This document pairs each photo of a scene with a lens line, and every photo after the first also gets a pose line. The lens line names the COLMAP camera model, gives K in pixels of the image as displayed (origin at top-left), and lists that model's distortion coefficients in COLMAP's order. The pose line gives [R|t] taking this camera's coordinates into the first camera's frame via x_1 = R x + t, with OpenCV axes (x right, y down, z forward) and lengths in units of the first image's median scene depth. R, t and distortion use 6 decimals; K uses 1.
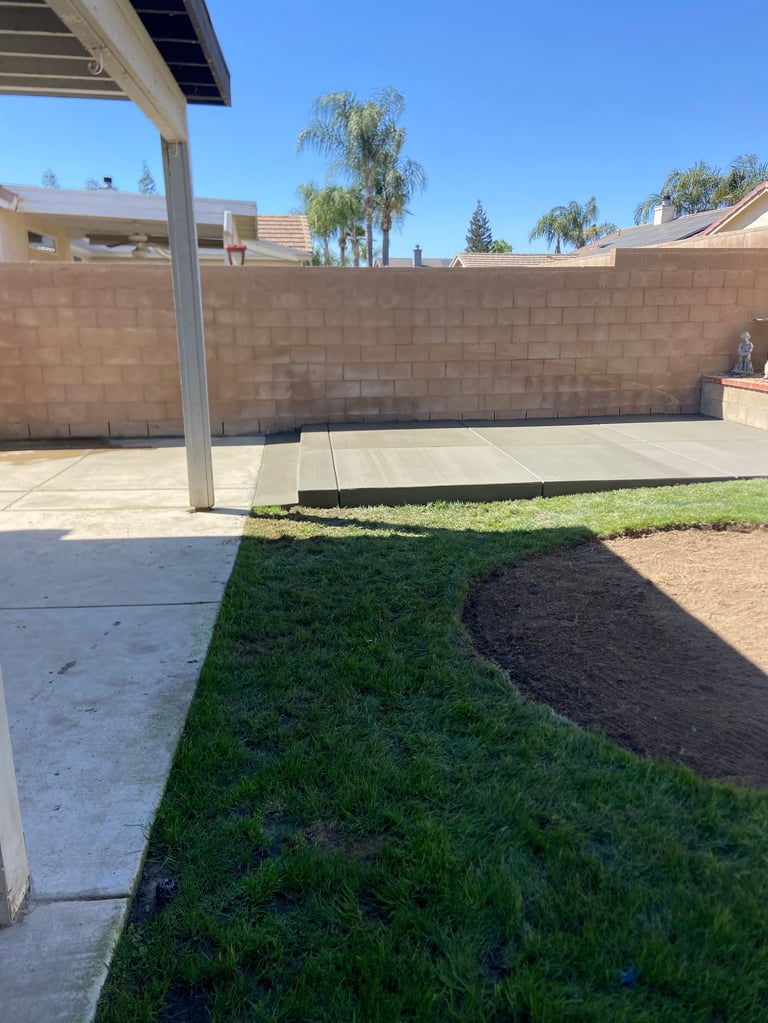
lens RADIAL K [[767.5, 0, 401.0], [0, 767.5, 508.1], [0, 0, 1]] dist [0.119909, -0.139724]
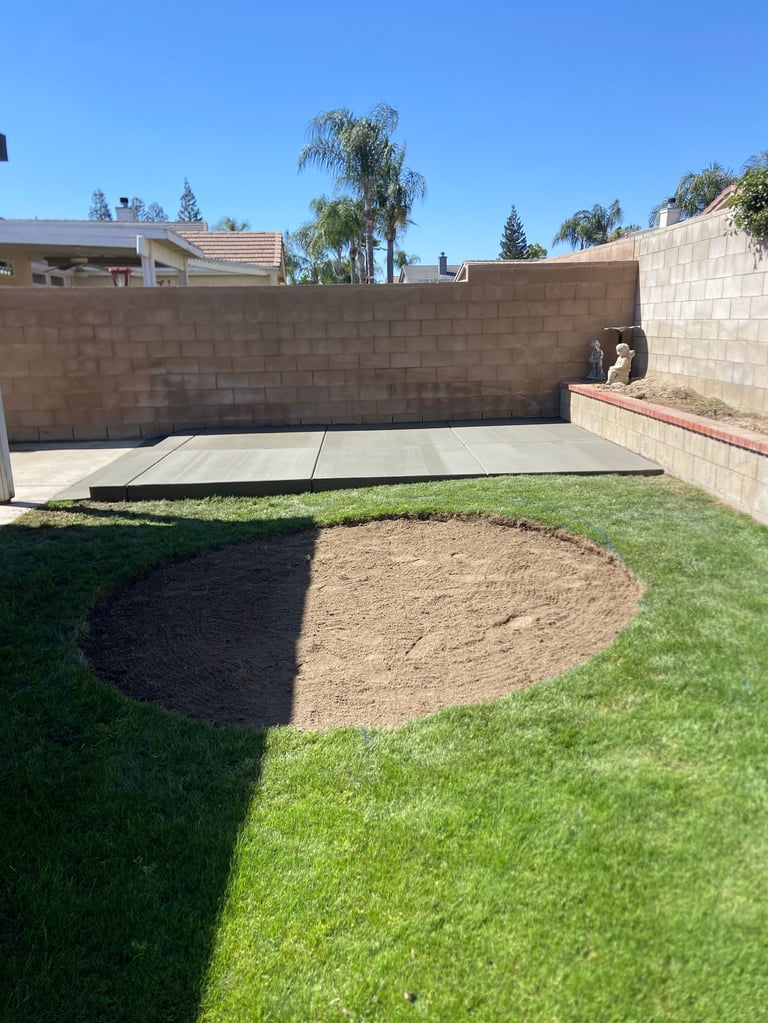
lens RADIAL K [[767.5, 0, 393.7], [0, 767.5, 503.0], [0, 0, 1]] dist [0.119909, -0.139724]
pose [[0.997350, -0.001109, -0.072746, 0.261918], [0.000162, 0.999915, -0.013022, 0.010841], [0.072754, 0.012975, 0.997266, -0.077142]]
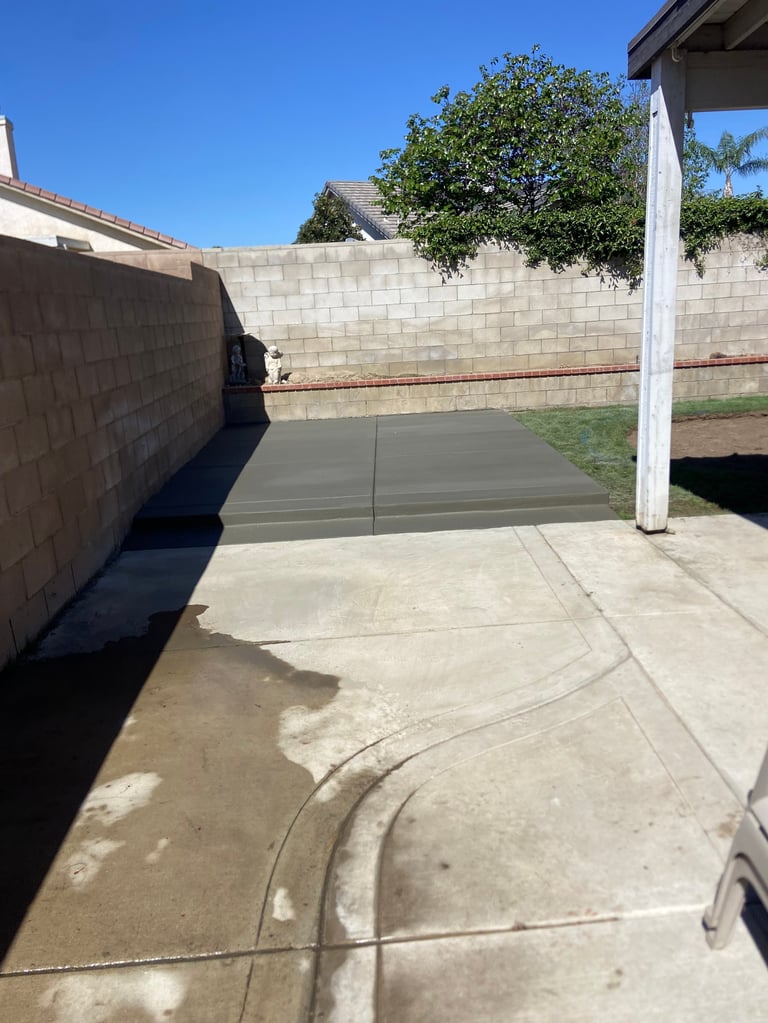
lens RADIAL K [[767.5, 0, 399.6], [0, 767.5, 520.7], [0, 0, 1]] dist [0.119909, -0.139724]
pose [[0.089870, -0.260772, 0.961208, -0.721205], [0.293694, 0.929136, 0.224612, -0.187383], [-0.951665, 0.262116, 0.160089, 0.722499]]
